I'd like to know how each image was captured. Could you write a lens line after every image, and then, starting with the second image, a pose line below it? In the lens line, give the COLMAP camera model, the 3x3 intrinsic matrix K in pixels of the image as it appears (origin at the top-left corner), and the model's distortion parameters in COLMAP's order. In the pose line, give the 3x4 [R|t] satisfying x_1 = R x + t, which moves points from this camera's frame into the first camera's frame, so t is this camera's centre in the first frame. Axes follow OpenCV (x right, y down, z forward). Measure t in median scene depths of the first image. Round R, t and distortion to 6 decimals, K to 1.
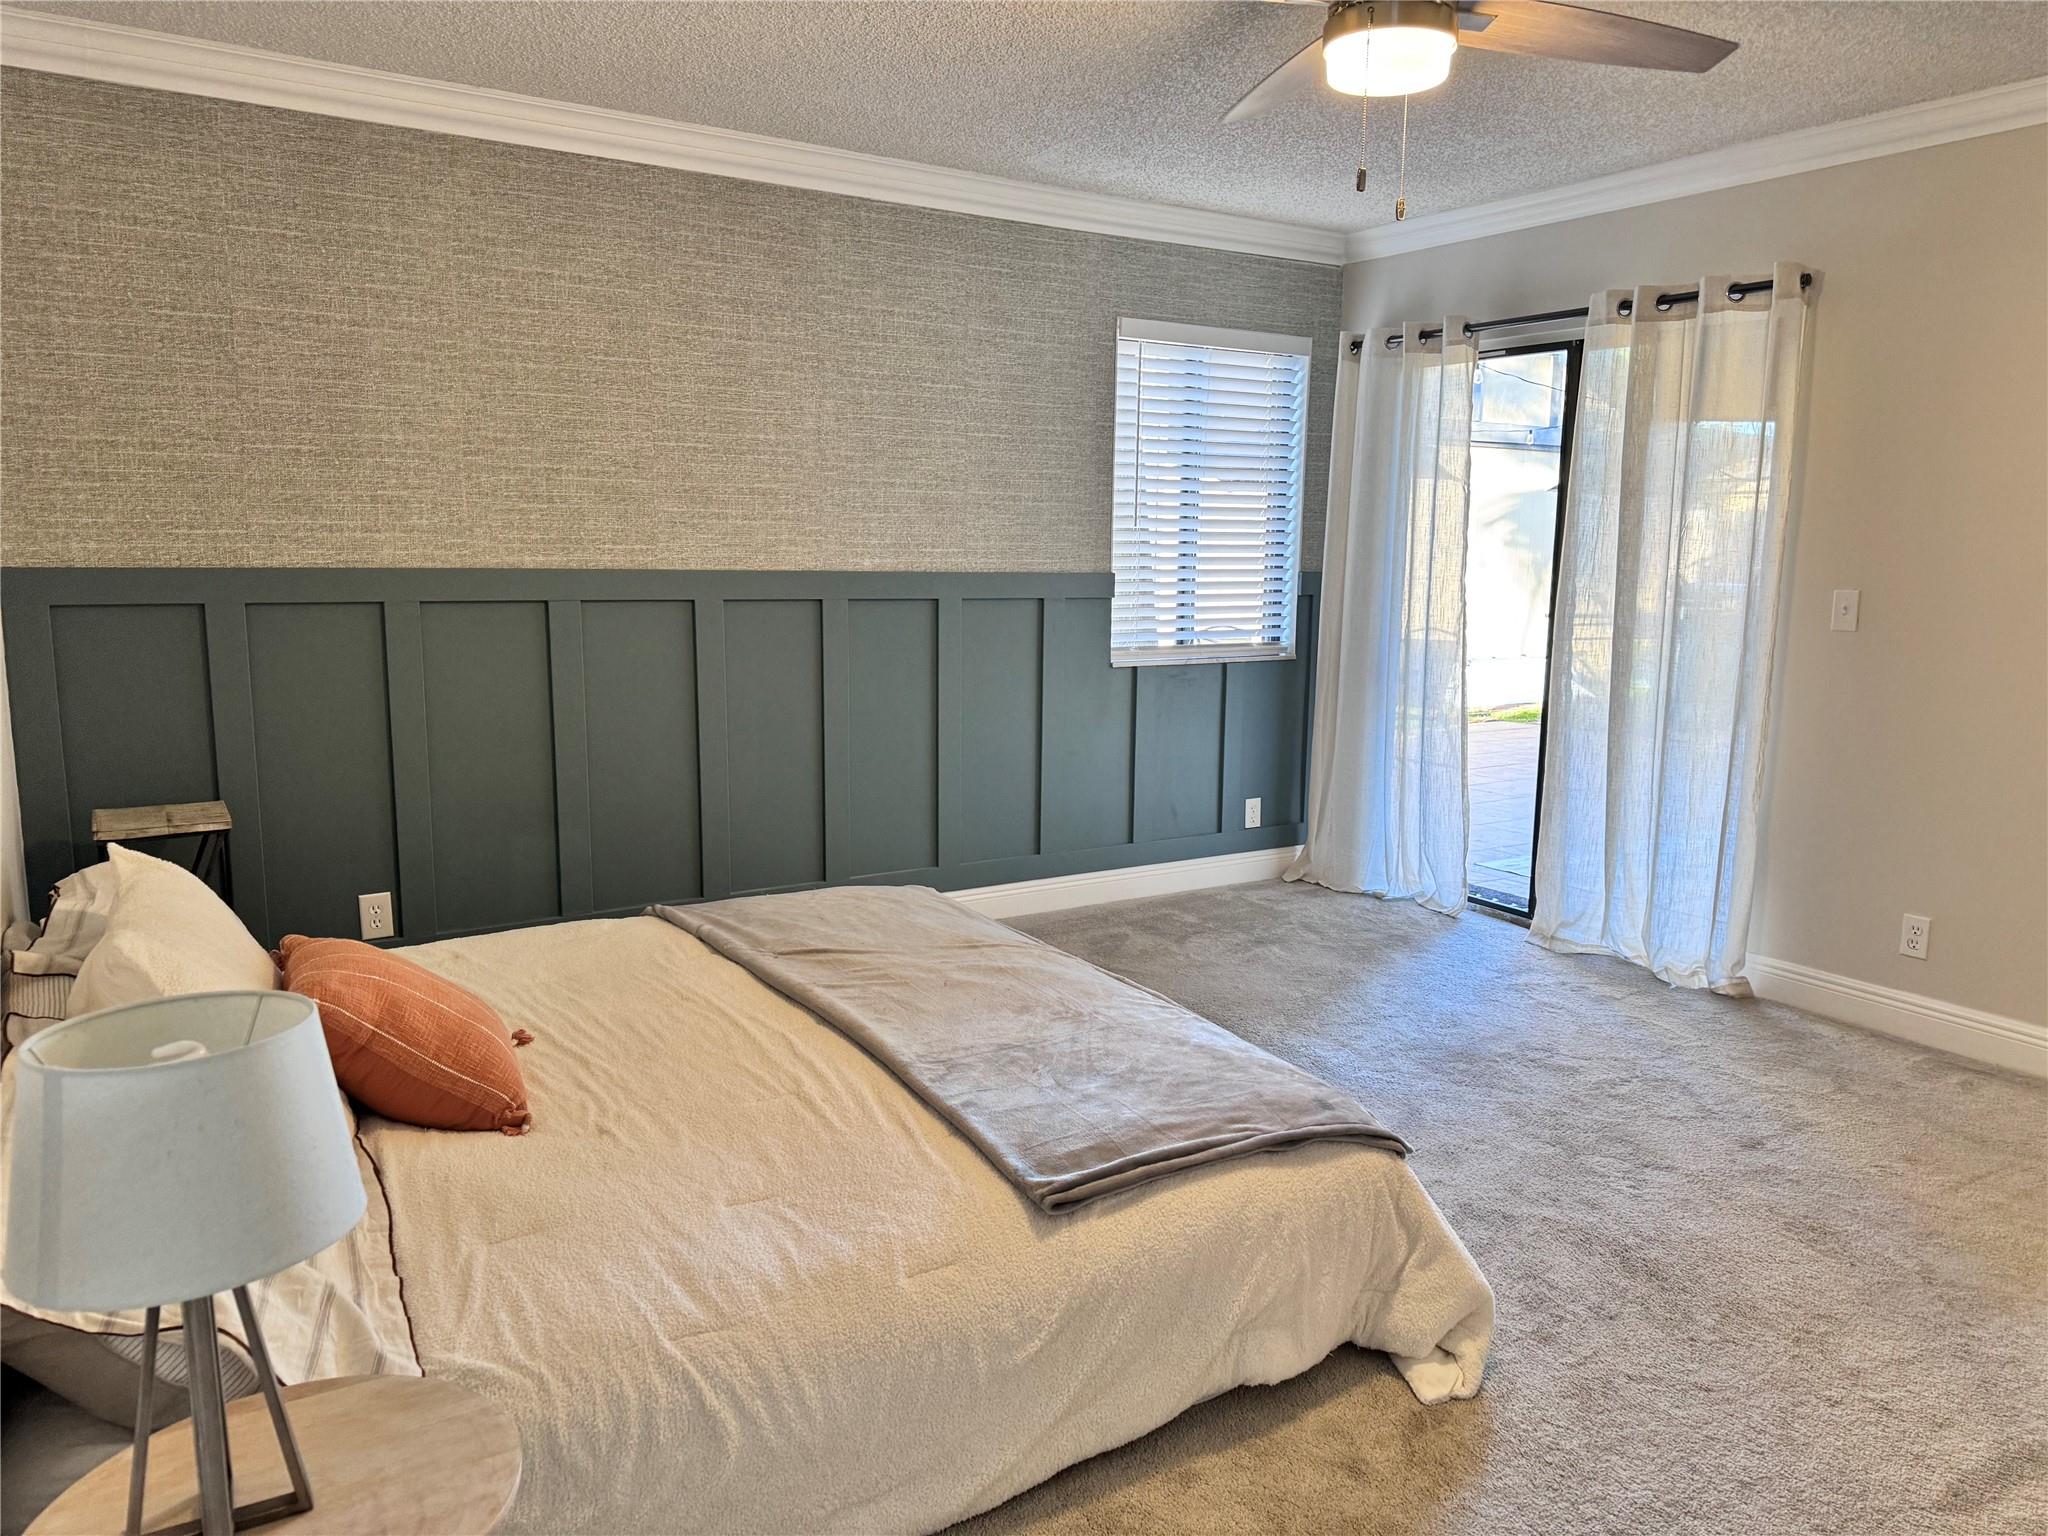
lens RADIAL K [[1419.7, 0, 1041.3], [0, 1419.7, 768.4], [0, 0, 1]] dist [-0.004672, -0.022513]
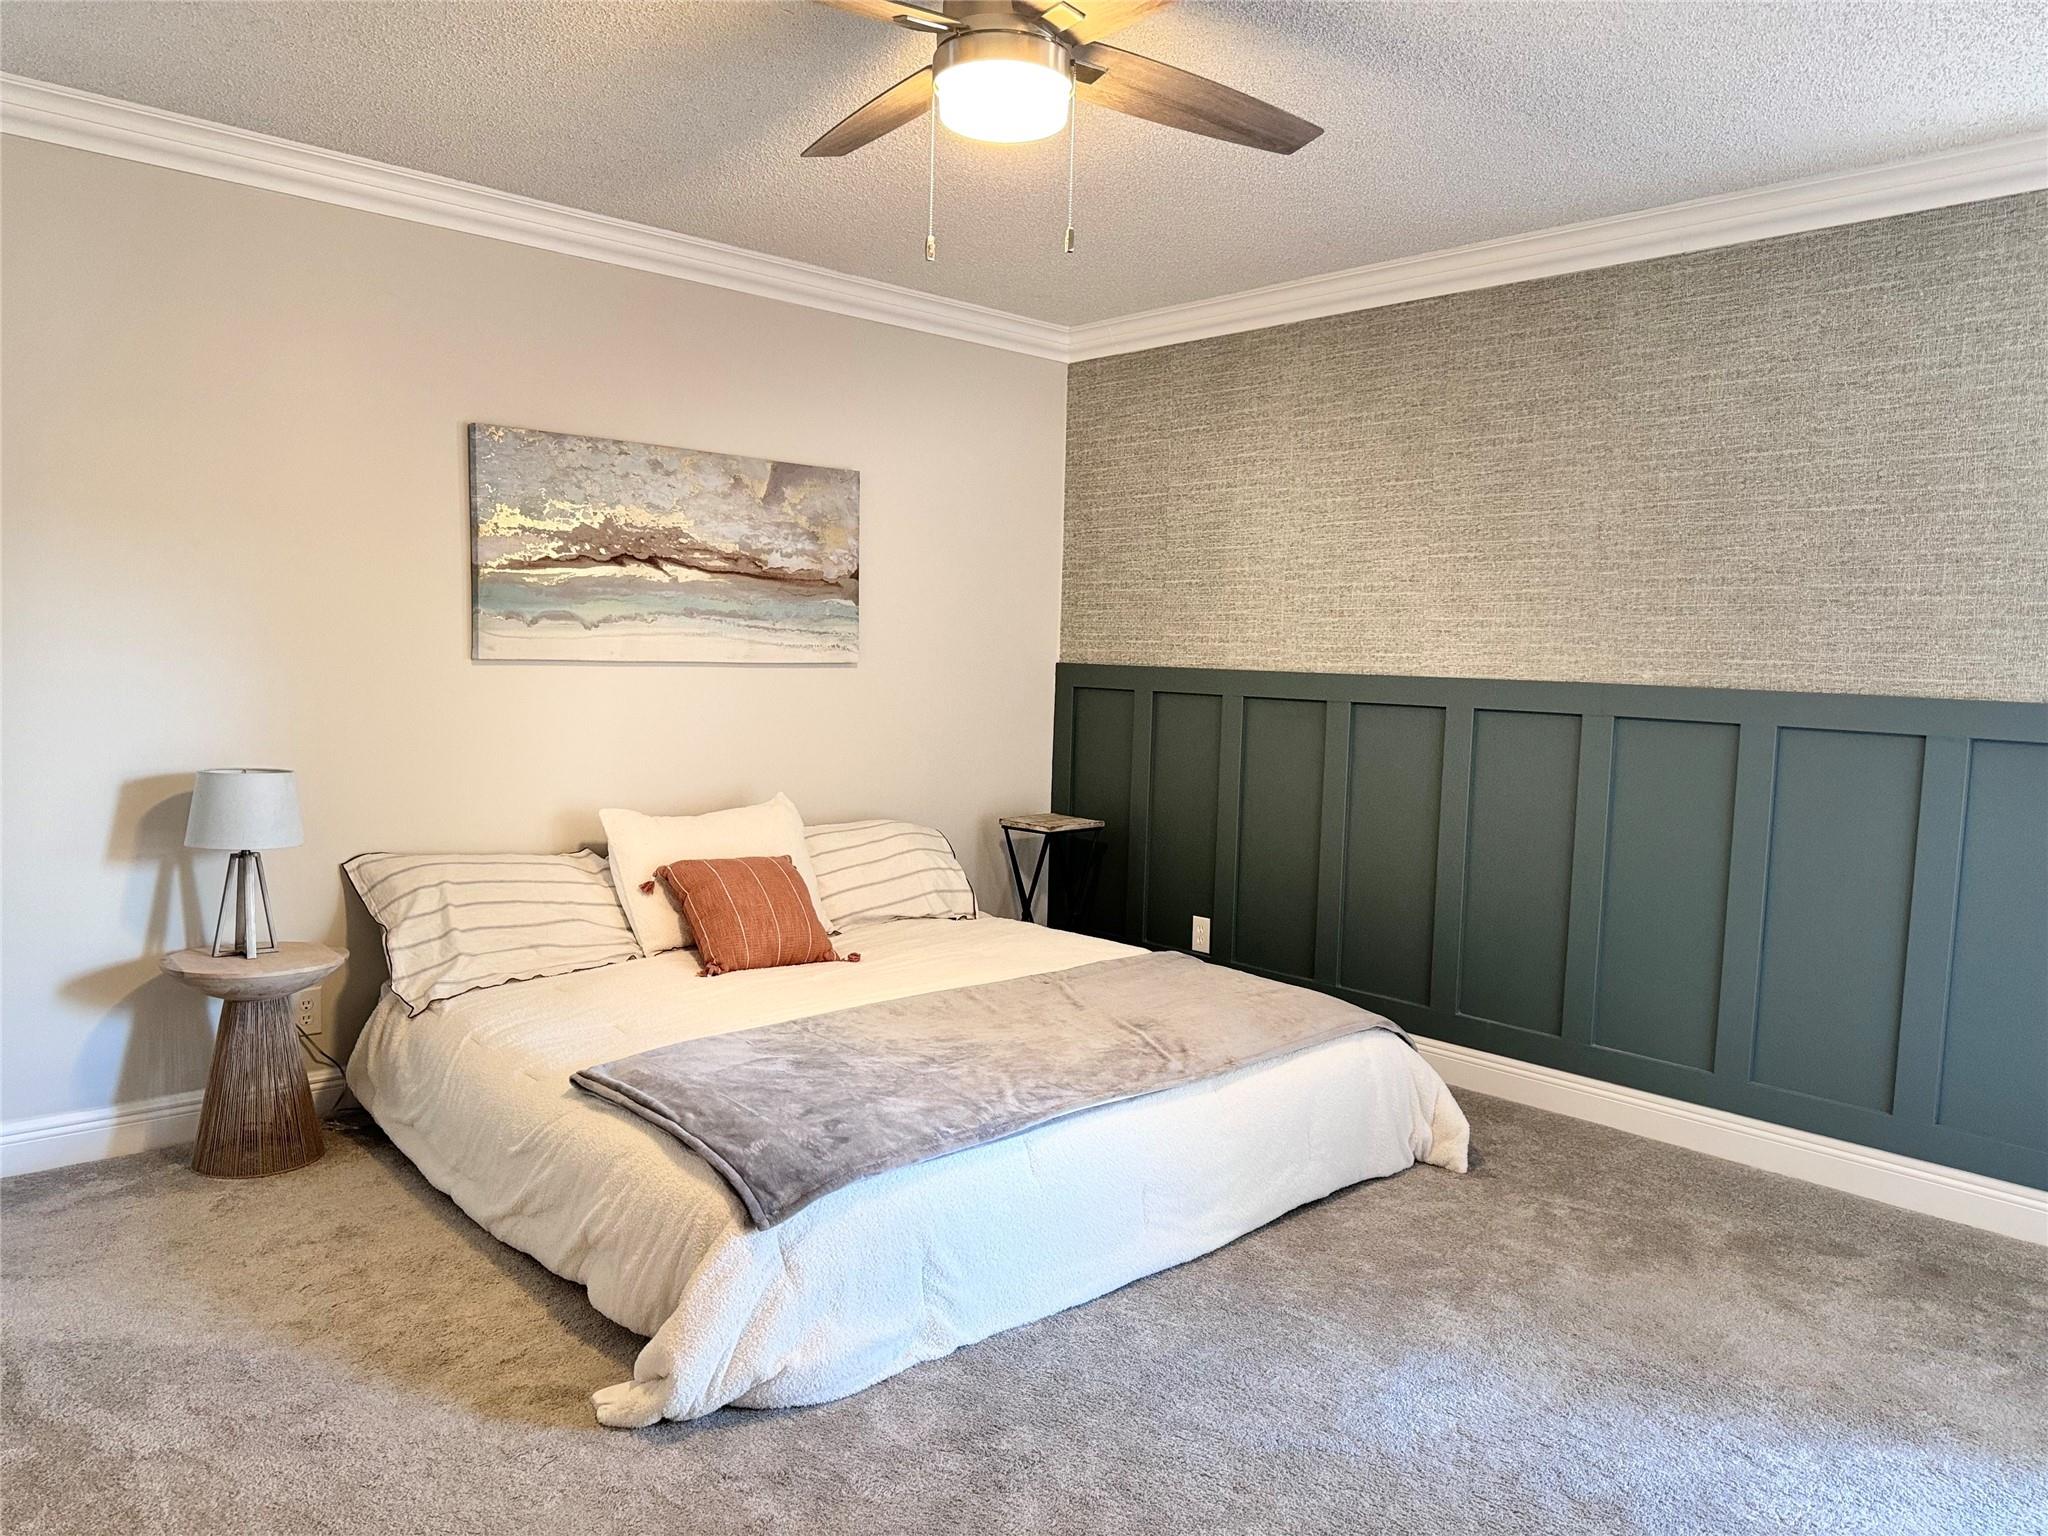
lens RADIAL K [[1419.7, 0, 1039.2], [0, 1419.7, 785.6], [0, 0, 1]] dist [-0.004672, -0.022513]
pose [[0.197744, 0.082721, -0.976757, 0.712142], [-0.170537, 0.984141, 0.048821, -0.065626], [0.965305, 0.156920, 0.208715, 0.535428]]
